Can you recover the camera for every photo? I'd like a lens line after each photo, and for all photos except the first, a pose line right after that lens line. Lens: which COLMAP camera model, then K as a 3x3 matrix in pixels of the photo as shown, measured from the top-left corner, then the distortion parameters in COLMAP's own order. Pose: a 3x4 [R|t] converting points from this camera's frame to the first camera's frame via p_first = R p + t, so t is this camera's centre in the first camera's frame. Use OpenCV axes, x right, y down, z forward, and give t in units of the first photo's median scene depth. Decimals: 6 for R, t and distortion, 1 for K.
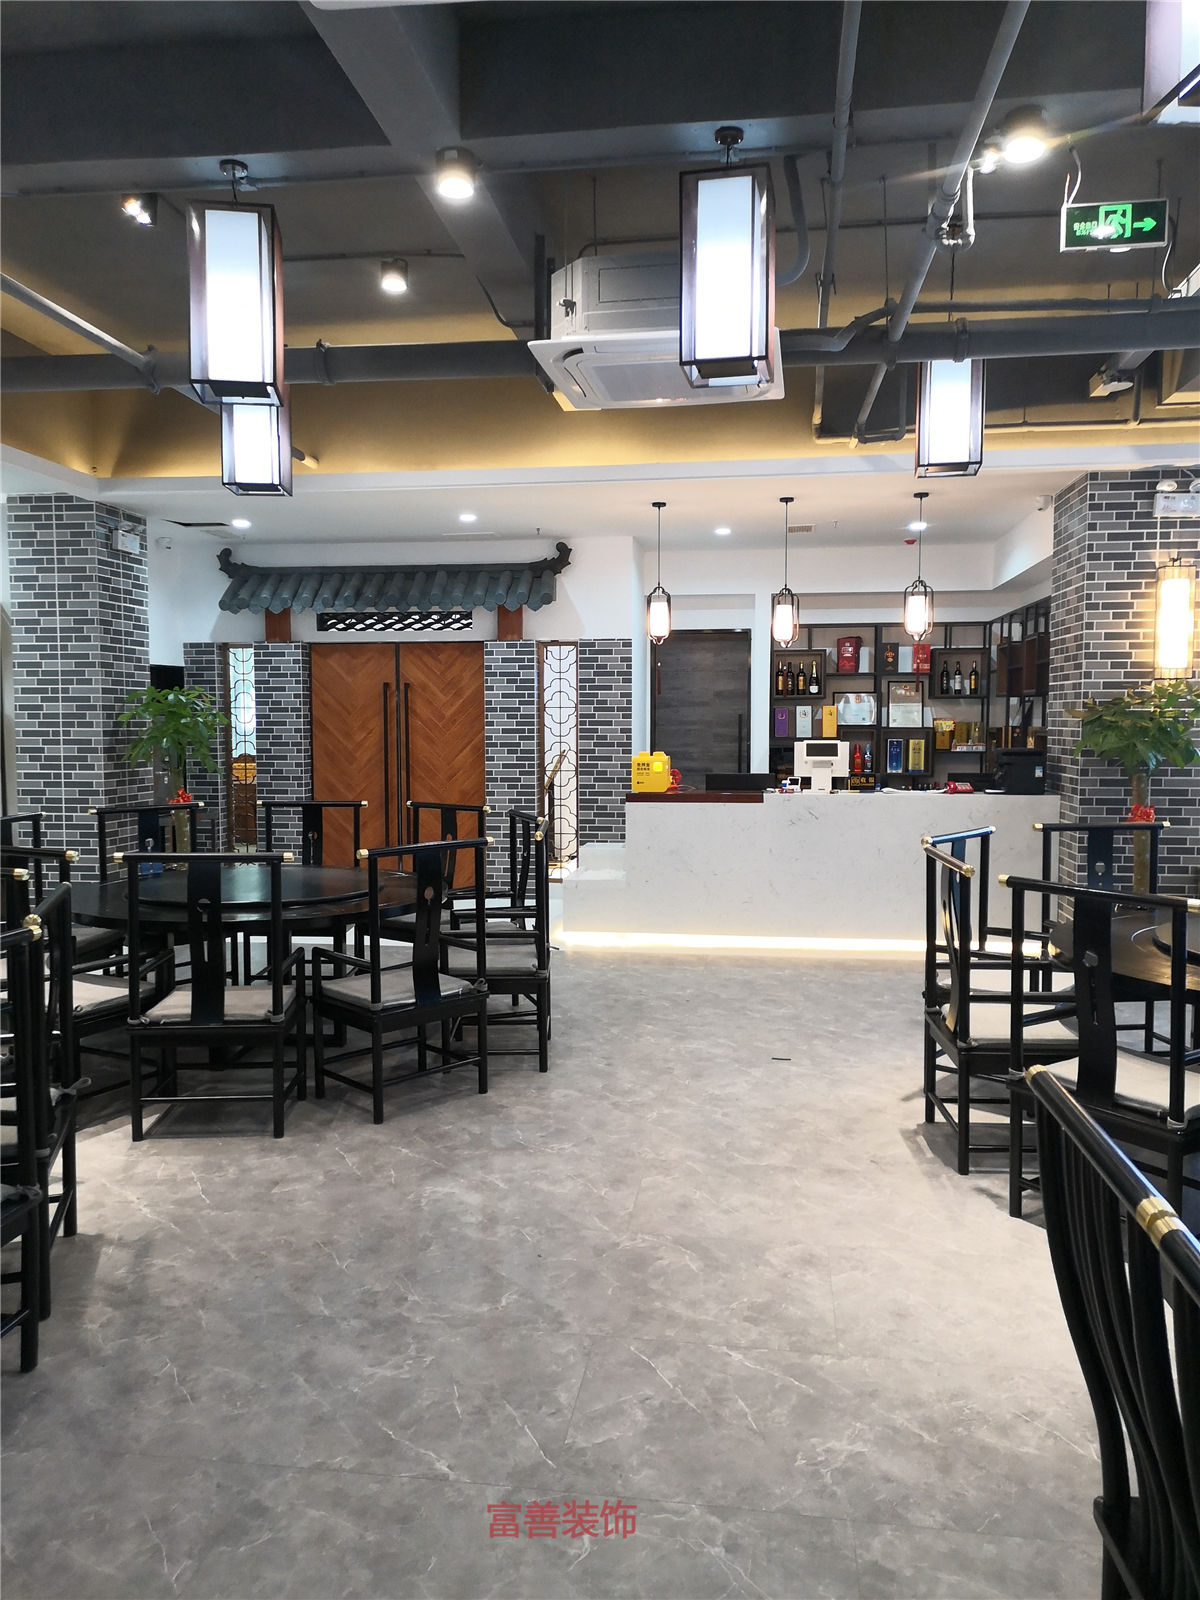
lens RADIAL K [[1200.4, 0, 600.2], [0, 1200.4, 797.3], [0, 0, 1]] dist [0.050533, -0.028768]
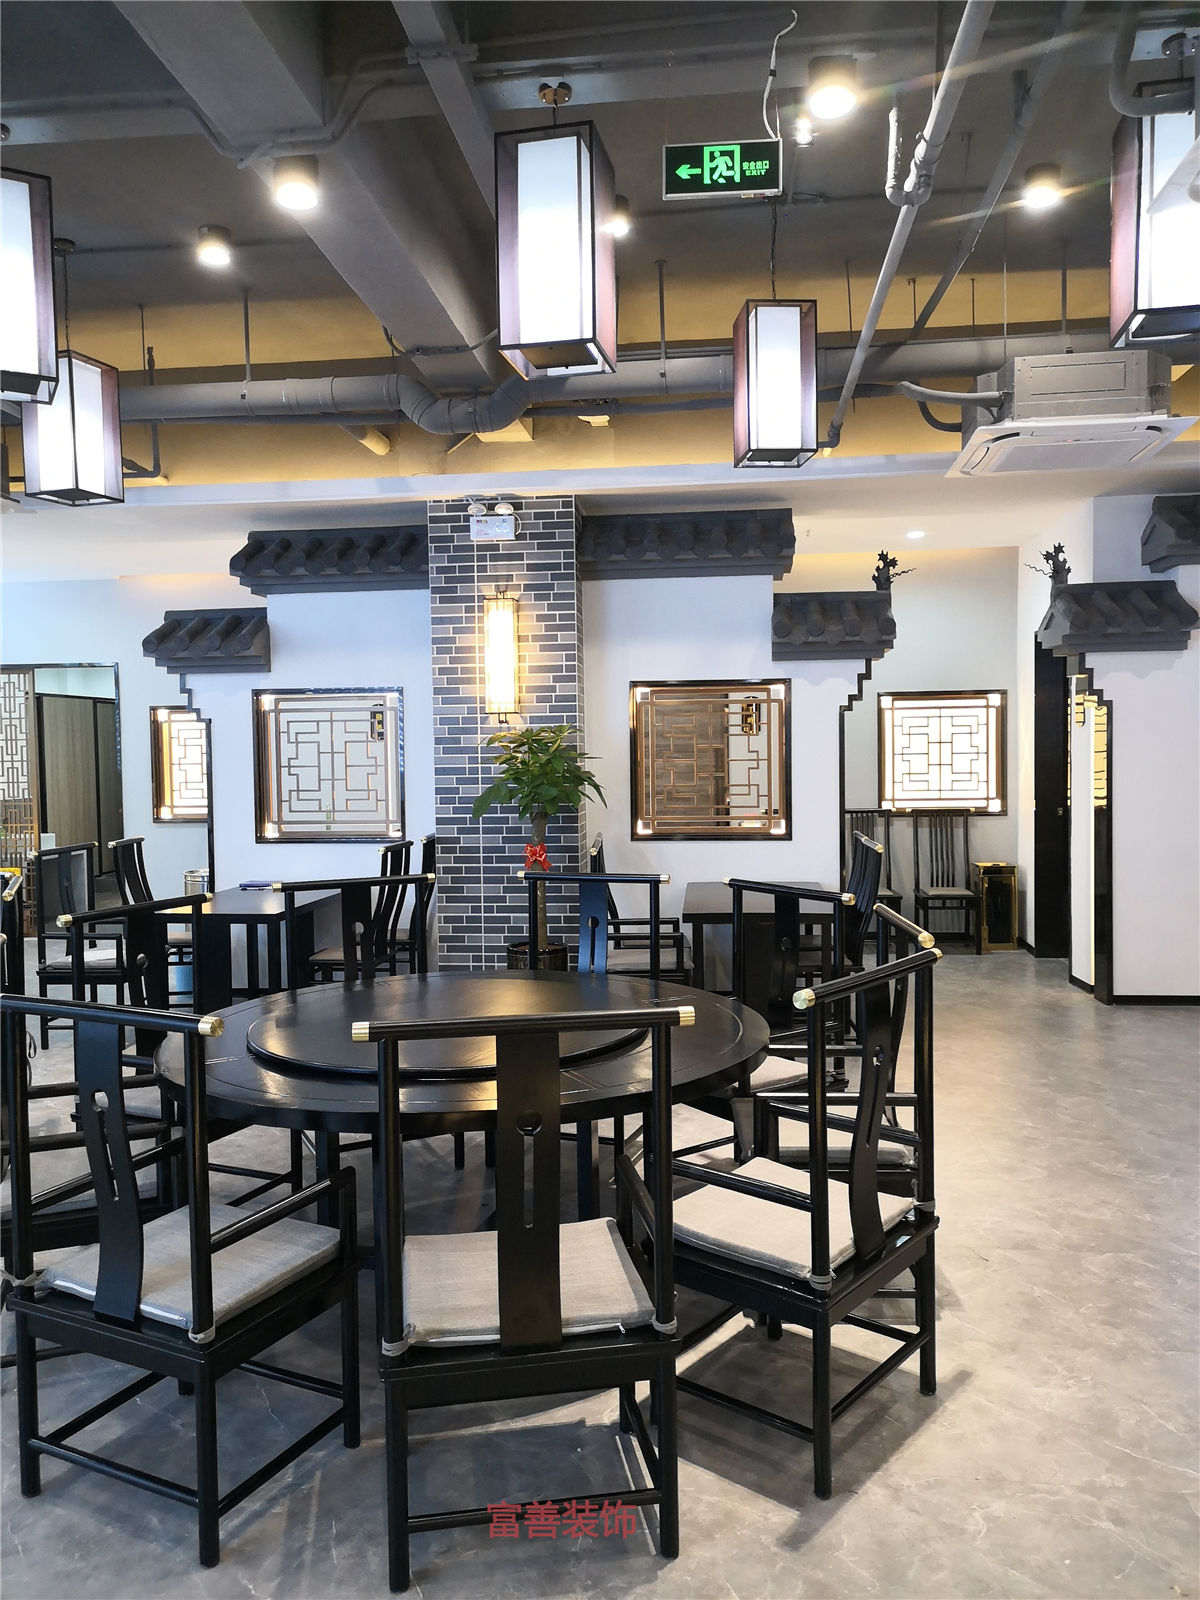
lens RADIAL K [[1200.4, 0, 618.1], [0, 1200.4, 802.4], [0, 0, 1]] dist [0.050533, -0.028768]
pose [[-0.999180, 0.017110, -0.036704, 0.517042], [0.012787, 0.993291, 0.114936, -0.126443], [0.038425, 0.114372, -0.992695, 1.823172]]
